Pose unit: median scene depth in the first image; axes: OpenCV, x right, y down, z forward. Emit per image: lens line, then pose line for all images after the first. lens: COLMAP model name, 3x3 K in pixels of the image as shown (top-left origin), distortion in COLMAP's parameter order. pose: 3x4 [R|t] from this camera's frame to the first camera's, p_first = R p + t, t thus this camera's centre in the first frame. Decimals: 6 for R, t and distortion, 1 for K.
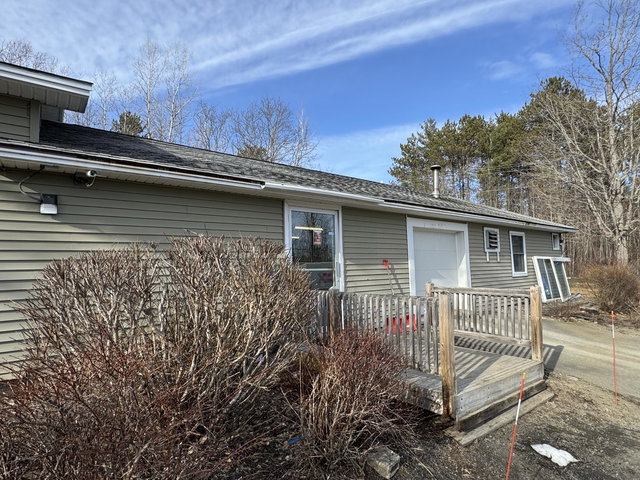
lens RADIAL K [[361.8, 0, 319.8], [0, 361.8, 241.3], [0, 0, 1]] dist [0.000075, -0.000176]
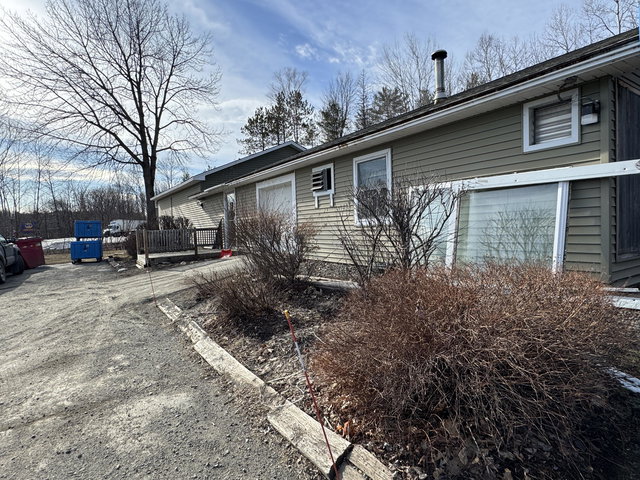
lens RADIAL K [[361.8, 0, 320.0], [0, 361.8, 241.2], [0, 0, 1]] dist [0.000075, -0.000176]
pose [[-0.059360, 0.062409, -0.996284, 1.387836], [0.119946, 0.991259, 0.054948, 0.092089], [0.991004, -0.116238, -0.066326, 1.104101]]
